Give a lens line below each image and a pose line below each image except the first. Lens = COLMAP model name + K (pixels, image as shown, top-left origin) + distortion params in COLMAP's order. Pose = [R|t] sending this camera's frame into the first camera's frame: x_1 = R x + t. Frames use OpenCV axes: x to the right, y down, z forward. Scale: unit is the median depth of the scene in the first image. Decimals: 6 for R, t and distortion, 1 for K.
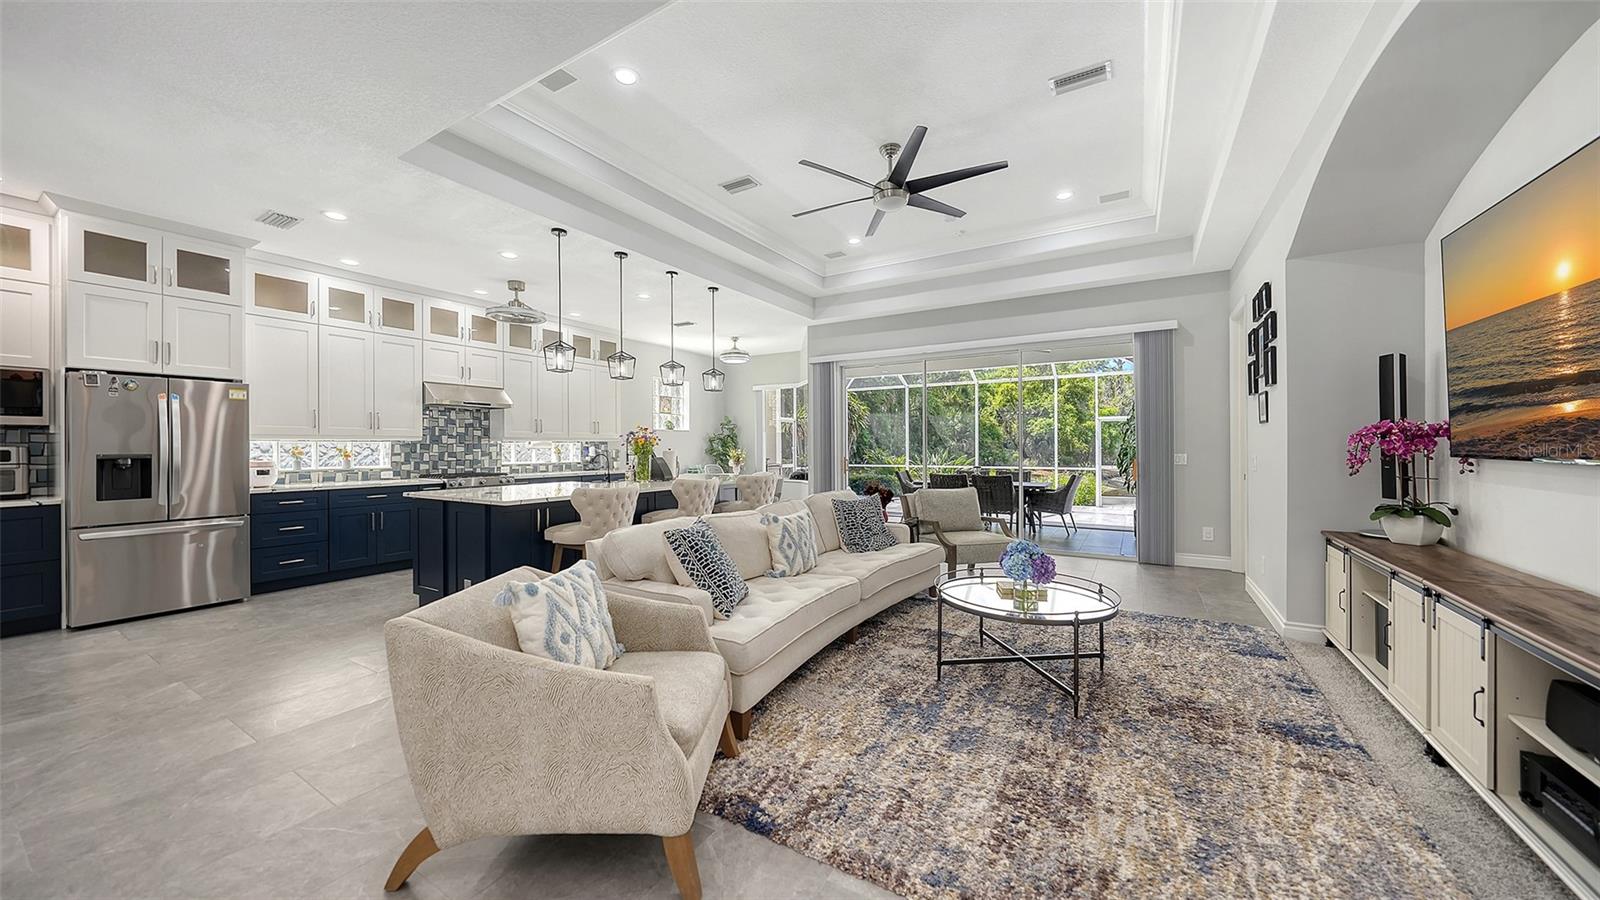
lens RADIAL K [[562.4, 0, 797.5], [0, 562.4, 451.7], [0, 0, 1]] dist [-0.009294, -0.000827]
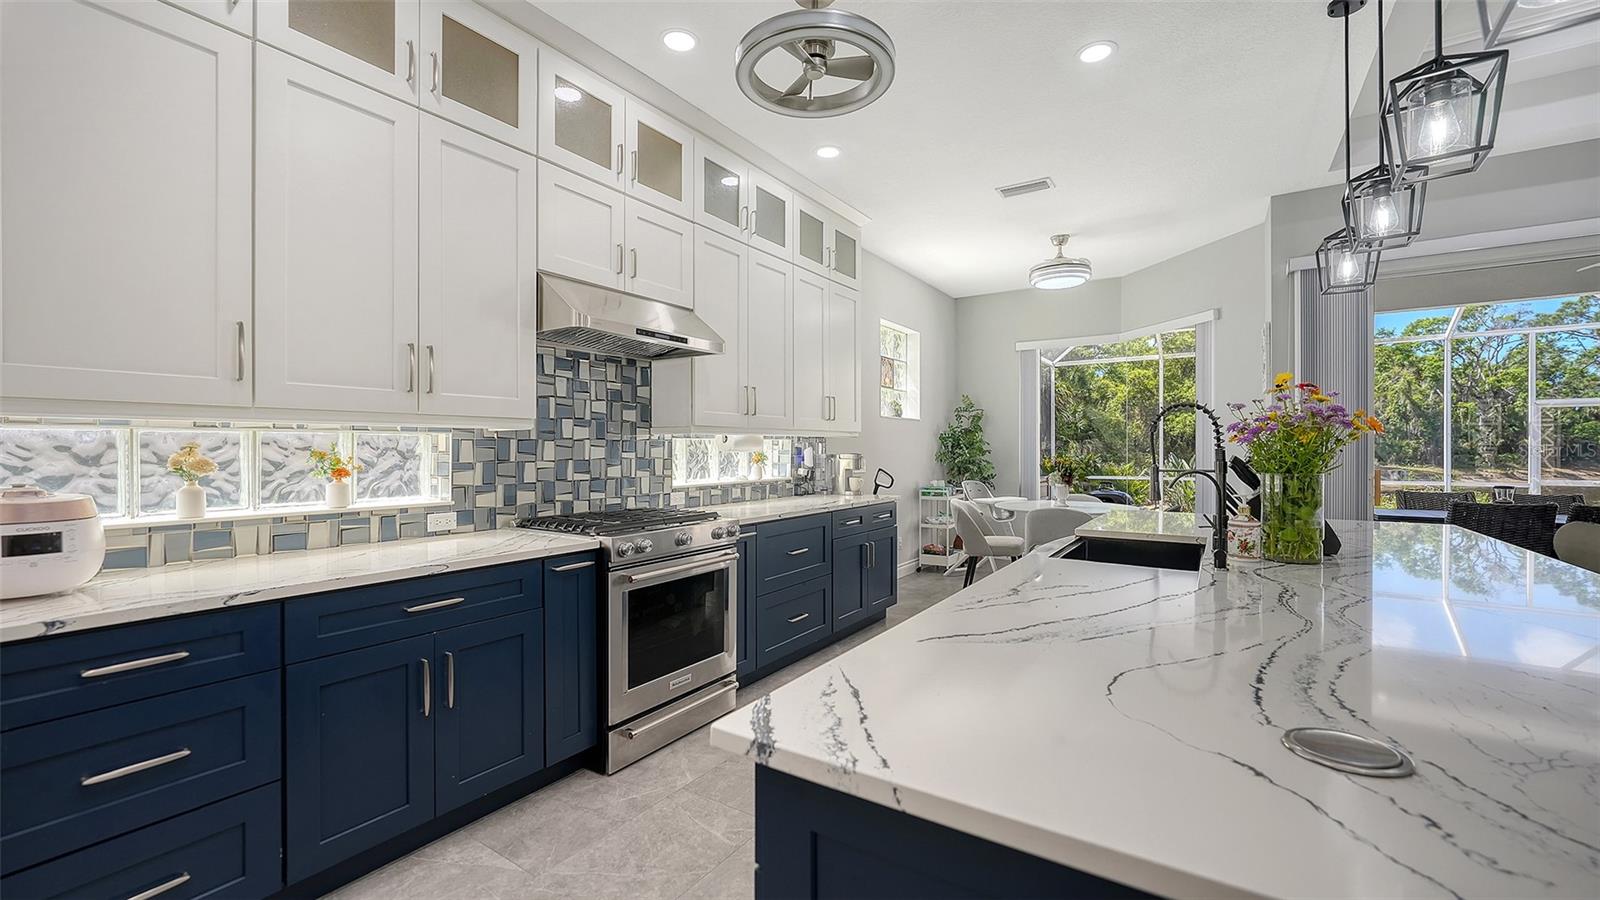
lens RADIAL K [[631.6, 0, 786.2], [0, 631.6, 452.0], [0, 0, 1]] dist [-0.019937, 0.000974]
pose [[0.998641, 0.000803, -0.052113, -0.507966], [-0.001047, 0.999989, -0.004644, -0.003603], [0.052108, 0.004692, 0.998630, 0.624951]]
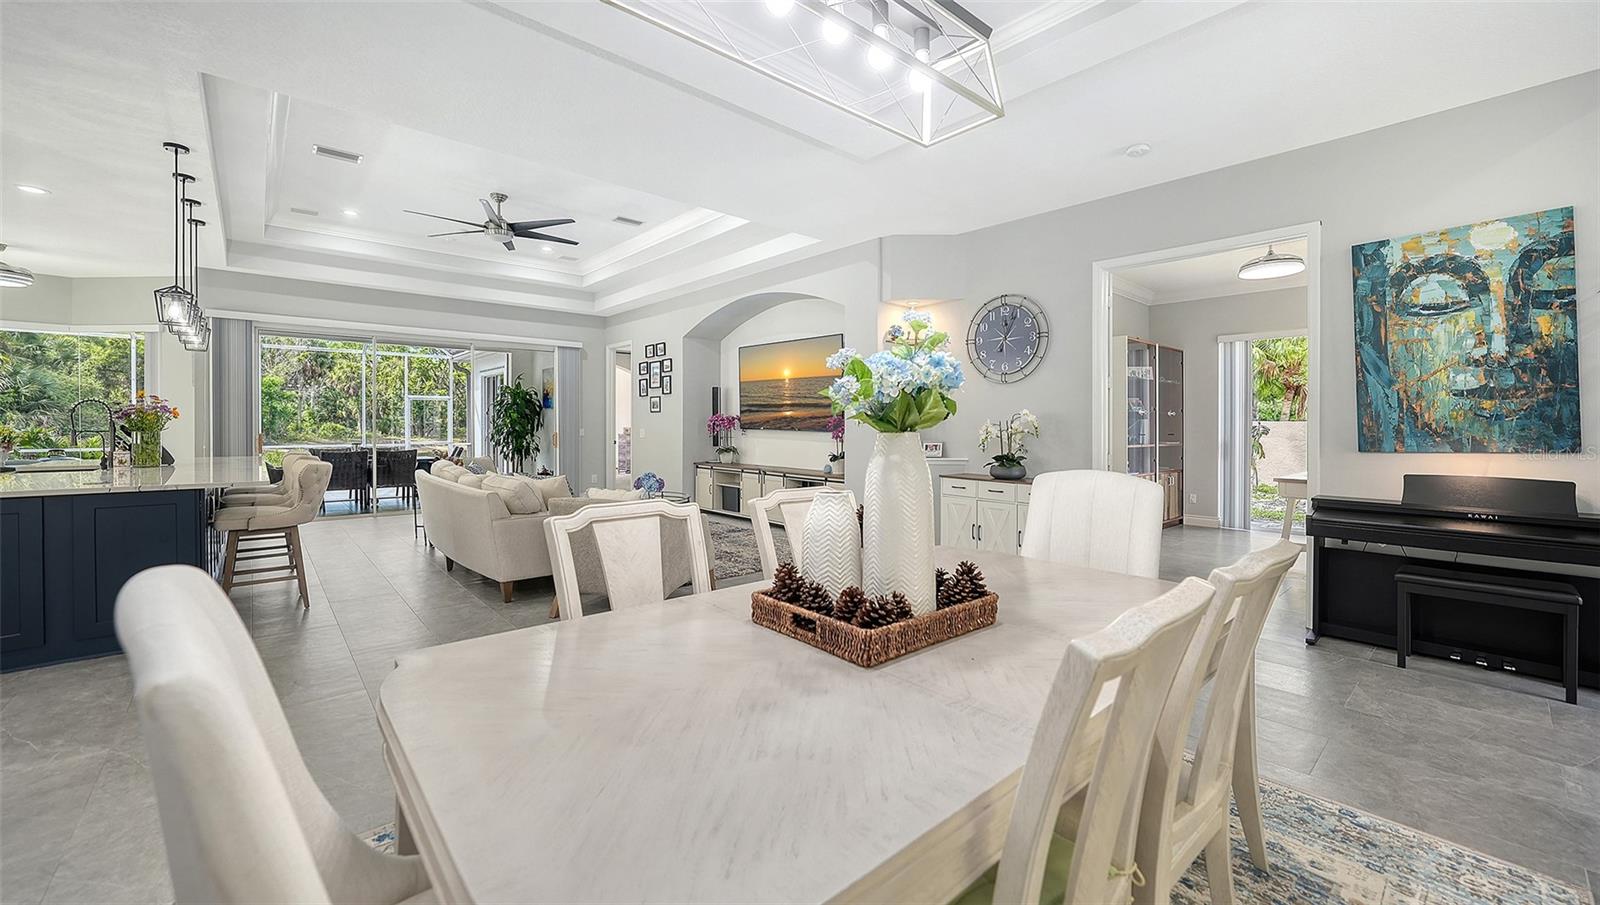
lens RADIAL K [[623.7, 0, 791.9], [0, 623.7, 424.1], [0, 0, 1]] dist [-0.003510, 0.001596]
pose [[0.293186, 0.005216, 0.956041, -0.780732], [0.002603, 0.999977, -0.006254, 0.004048], [-0.956052, 0.004322, 0.293166, -0.059366]]
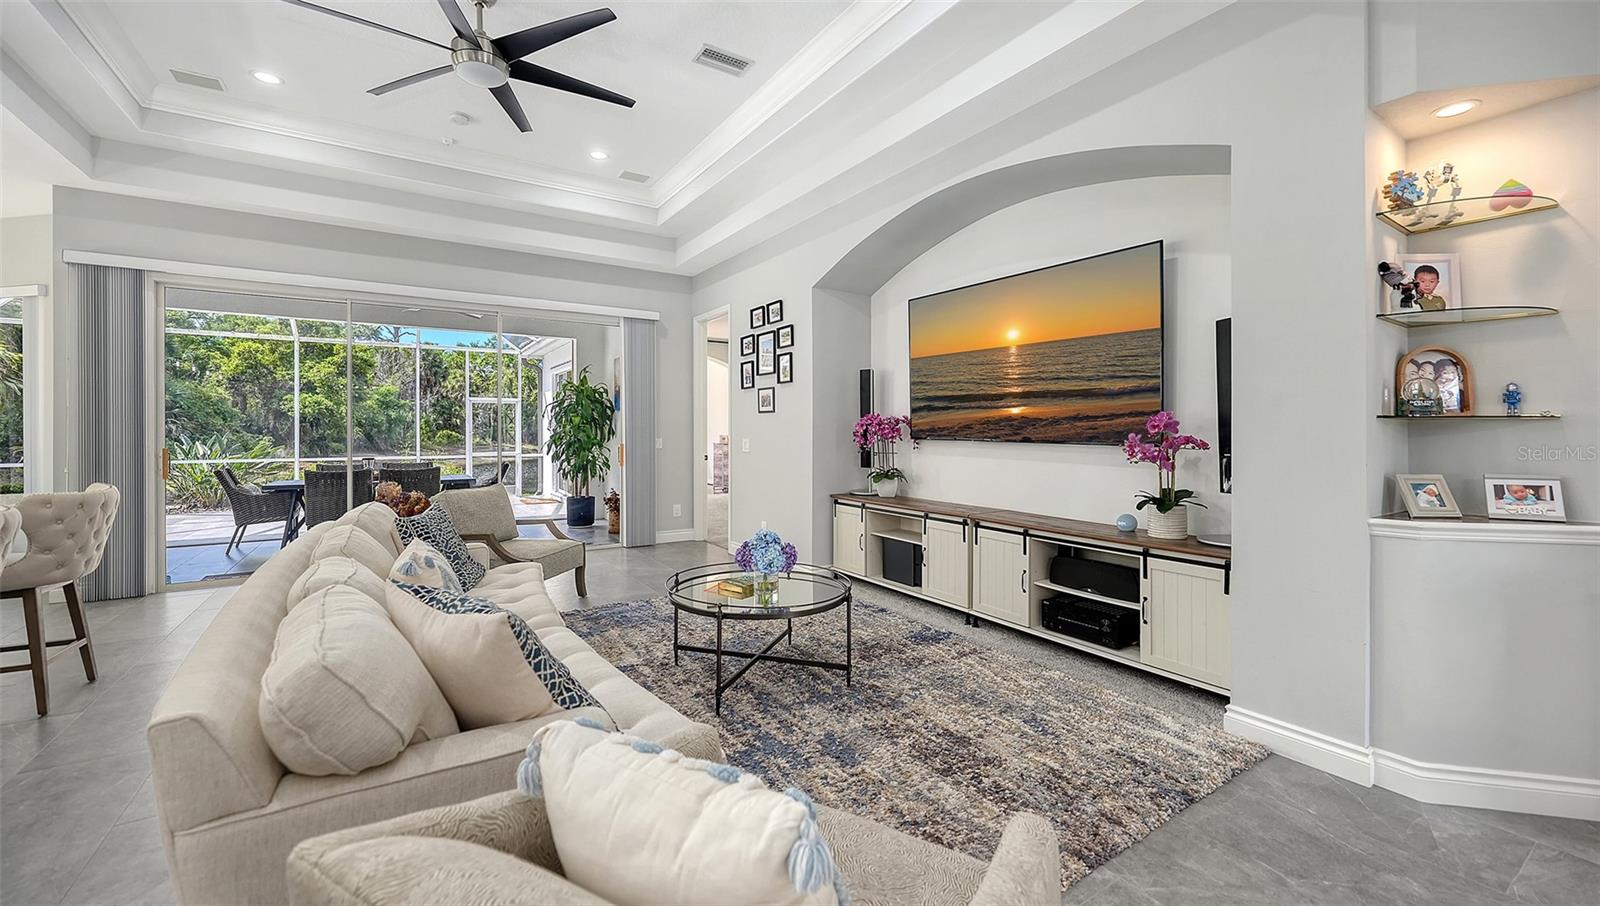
lens RADIAL K [[623.7, 0, 792.8], [0, 623.7, 431.8], [0, 0, 1]] dist [-0.003510, 0.001596]
pose [[0.431685, 0.000920, 0.902024, -0.269045], [0.005870, 0.999975, -0.003829, -0.001954], [-0.902005, 0.006948, 0.431669, 0.256379]]
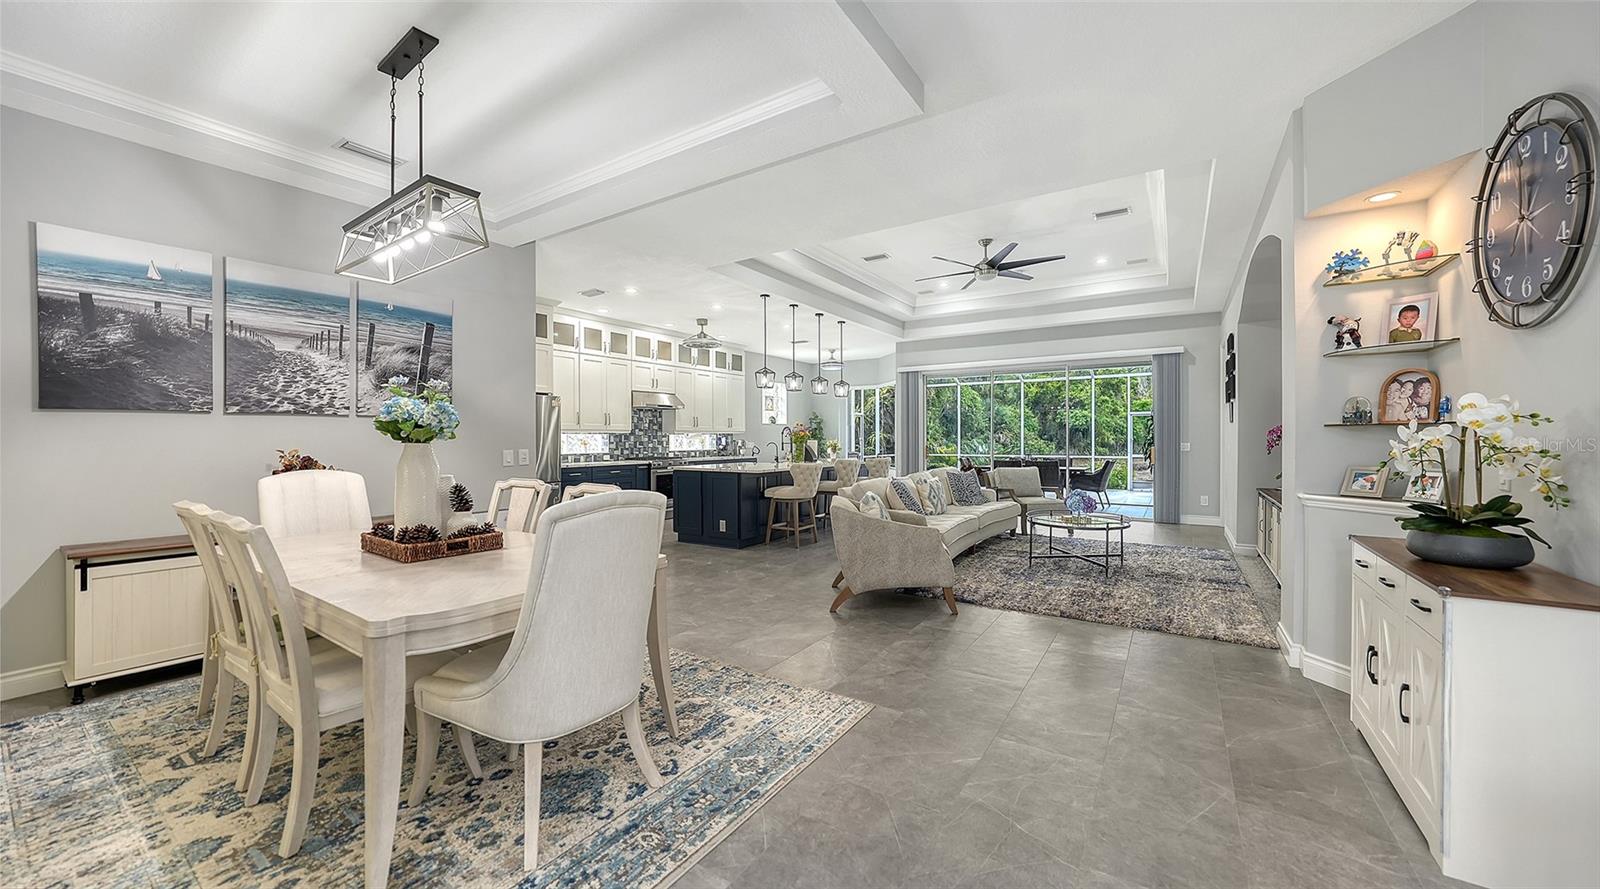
lens RADIAL K [[583.4, 0, 791.5], [0, 583.4, 451.7], [0, 0, 1]] dist [-0.027526, 0.000234]
pose [[0.999011, 0.001458, -0.044437, -0.218781], [-0.000852, 0.999907, 0.013640, 0.006790], [0.044453, -0.013589, 0.998919, -0.450685]]
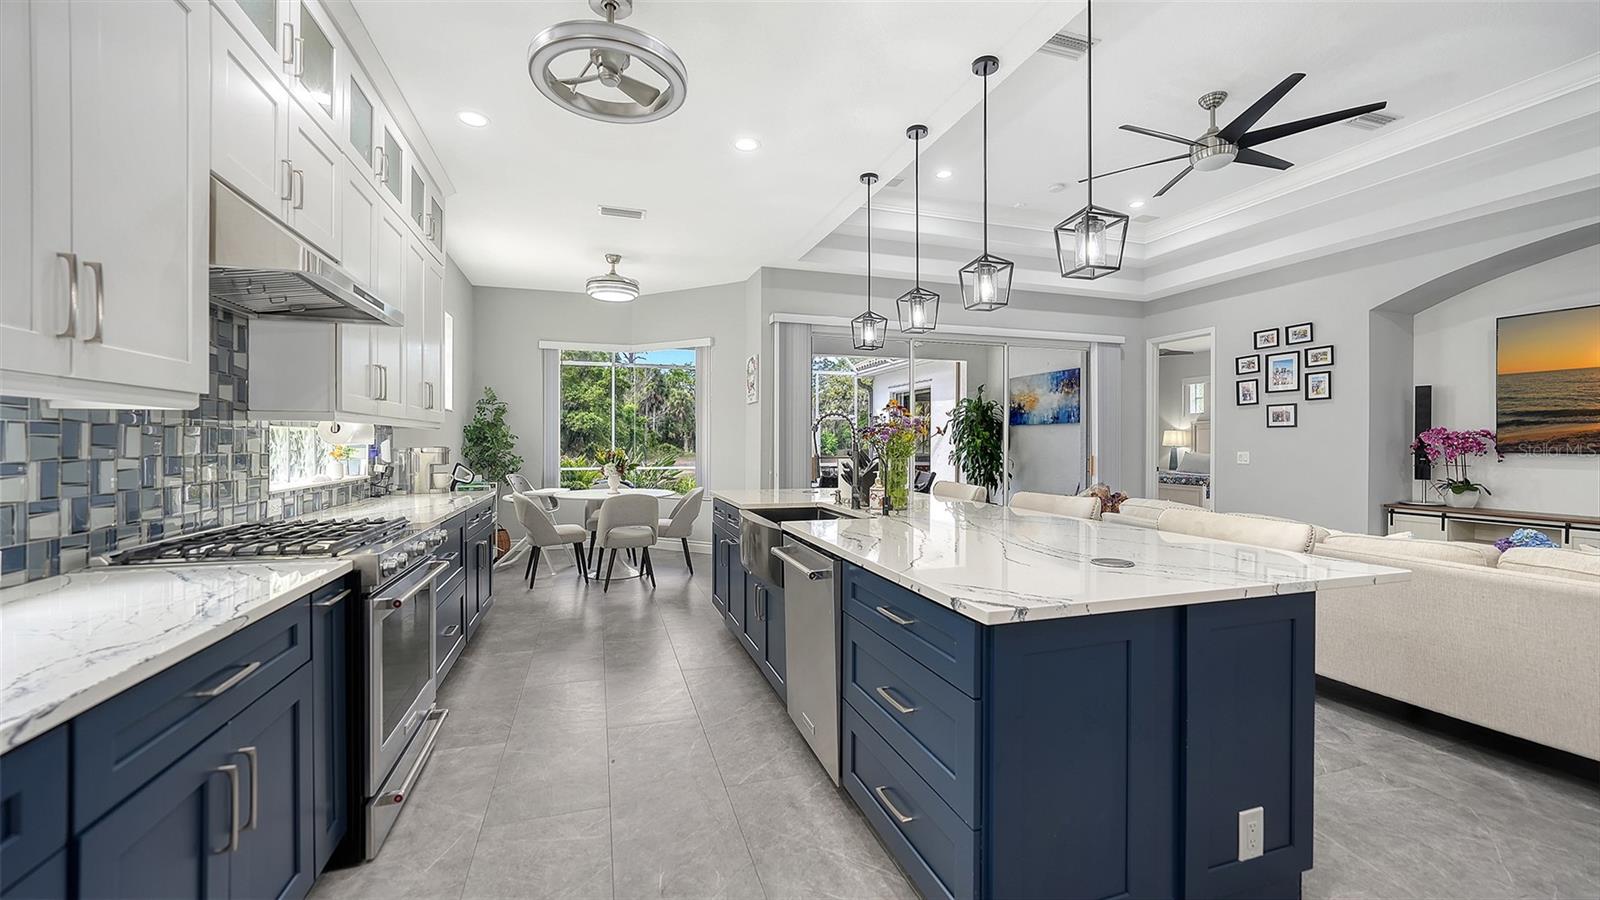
lens RADIAL K [[631.6, 0, 785.4], [0, 631.6, 442.9], [0, 0, 1]] dist [-0.019937, 0.000974]
pose [[0.654229, 0.005076, 0.756280, -0.747385], [0.002385, 0.999959, -0.008774, -0.002794], [-0.756293, 0.007544, 0.654189, 0.663595]]
